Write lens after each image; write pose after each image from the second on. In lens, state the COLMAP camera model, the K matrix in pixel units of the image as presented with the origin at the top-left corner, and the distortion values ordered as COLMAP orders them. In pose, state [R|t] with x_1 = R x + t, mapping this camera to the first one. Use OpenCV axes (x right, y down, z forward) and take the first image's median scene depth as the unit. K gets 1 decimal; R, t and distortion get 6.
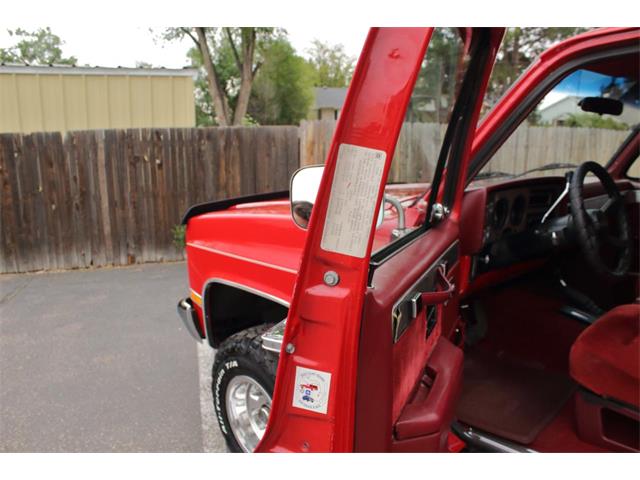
lens RADIAL K [[533.8, 0, 317.9], [0, 533.8, 240.3], [0, 0, 1]] dist [-0.173101, 0.161344]
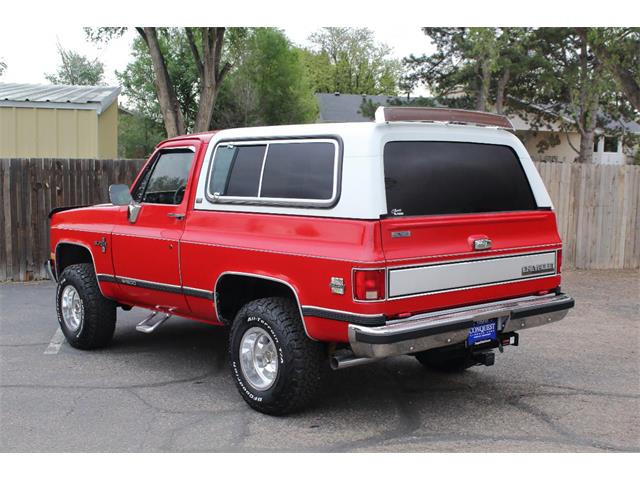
lens RADIAL K [[847.6, 0, 335.7], [0, 847.6, 243.0], [0, 0, 1]] dist [-0.058029, 0.000487]
pose [[0.999604, 0.021562, -0.018091, 0.321609], [-0.023250, 0.994817, -0.098985, 0.130072], [0.015863, 0.099367, 0.994924, -0.765230]]
